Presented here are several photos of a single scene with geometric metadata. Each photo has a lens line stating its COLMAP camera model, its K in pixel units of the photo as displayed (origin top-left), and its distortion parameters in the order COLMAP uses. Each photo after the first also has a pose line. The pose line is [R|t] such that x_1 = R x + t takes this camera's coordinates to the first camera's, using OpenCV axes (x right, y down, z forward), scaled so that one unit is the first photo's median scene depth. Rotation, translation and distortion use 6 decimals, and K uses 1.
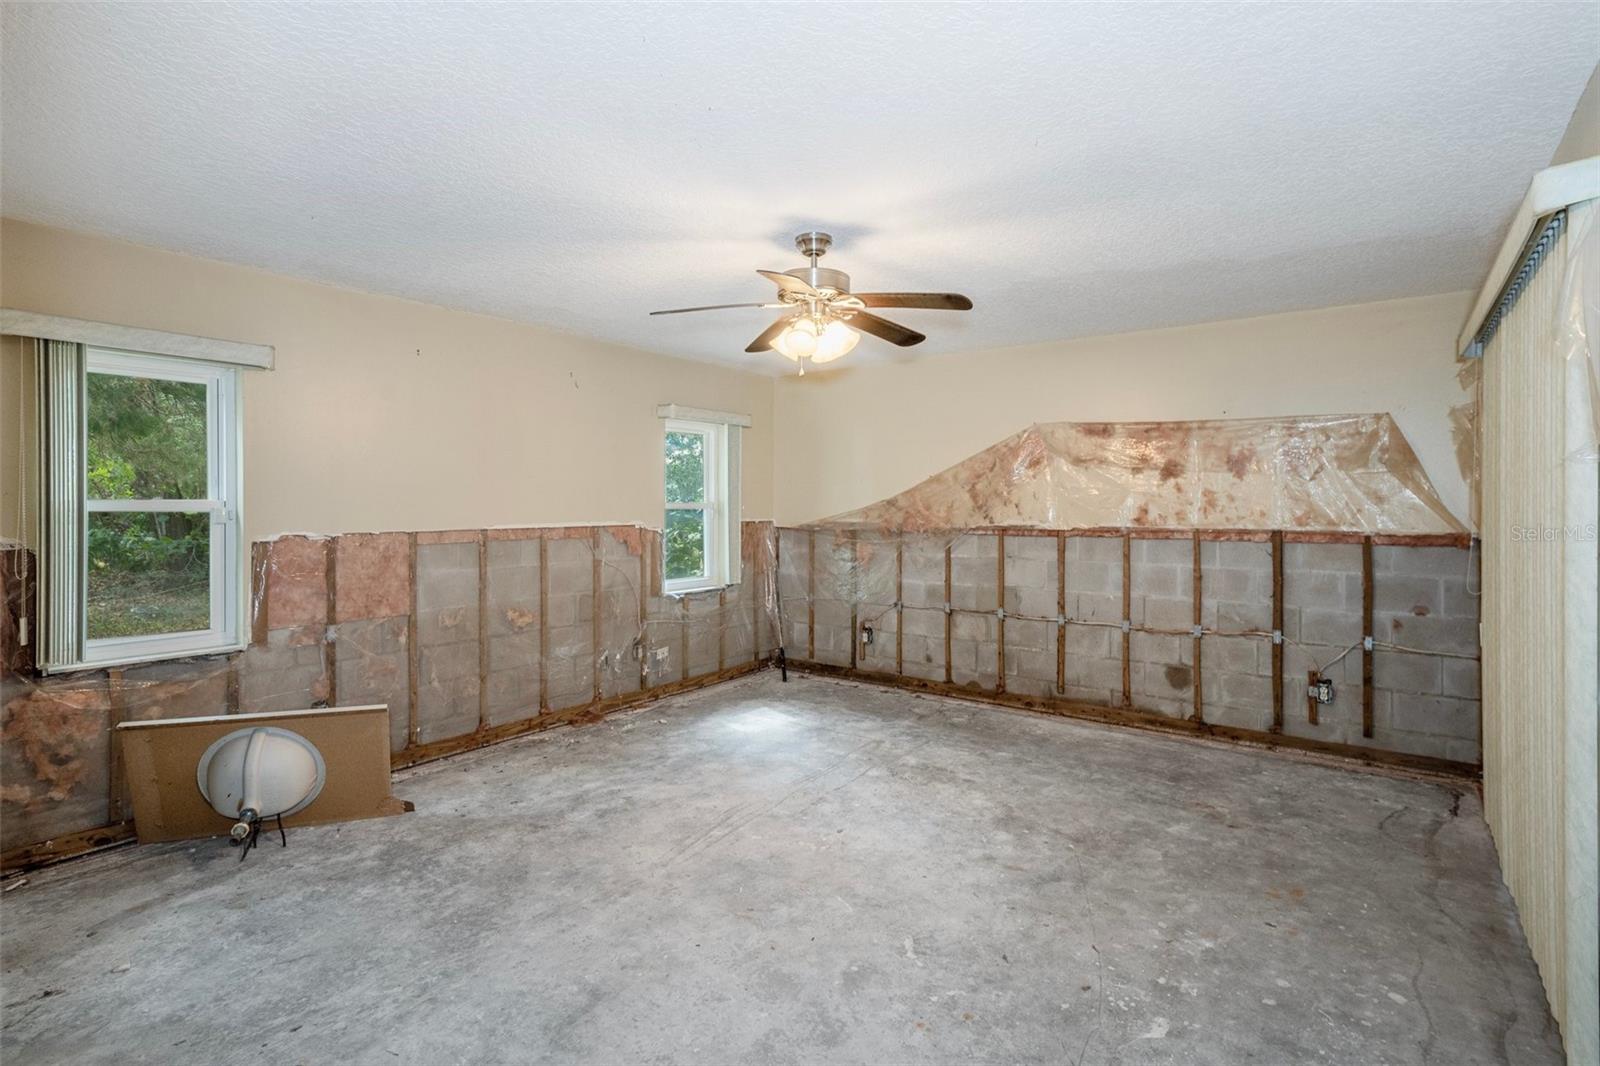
lens RADIAL K [[766.9, 0, 811.9], [0, 766.9, 519.6], [0, 0, 1]] dist [0.002332, 0.003160]
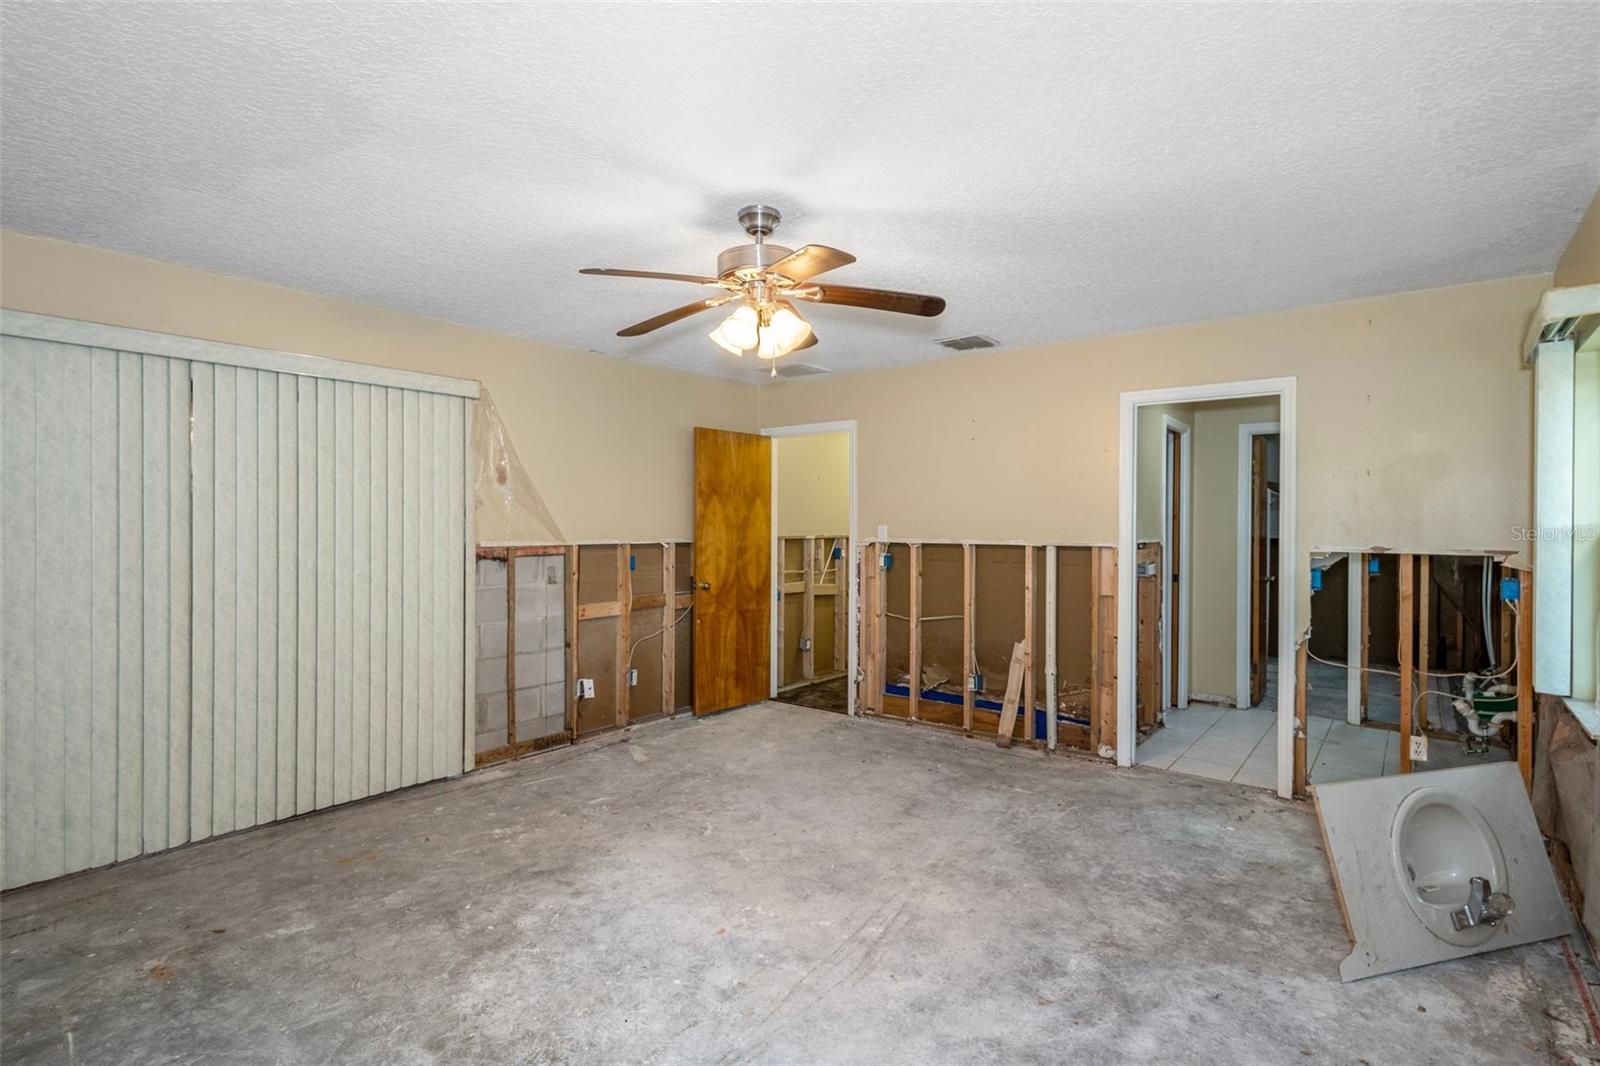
lens RADIAL K [[766.9, 0, 801.5], [0, 766.9, 522.7], [0, 0, 1]] dist [0.002332, 0.003160]
pose [[-0.998900, -0.002229, 0.046842, -0.087134], [-0.001426, 0.999852, 0.017168, -0.033406], [-0.046873, 0.017082, -0.998755, 1.870986]]
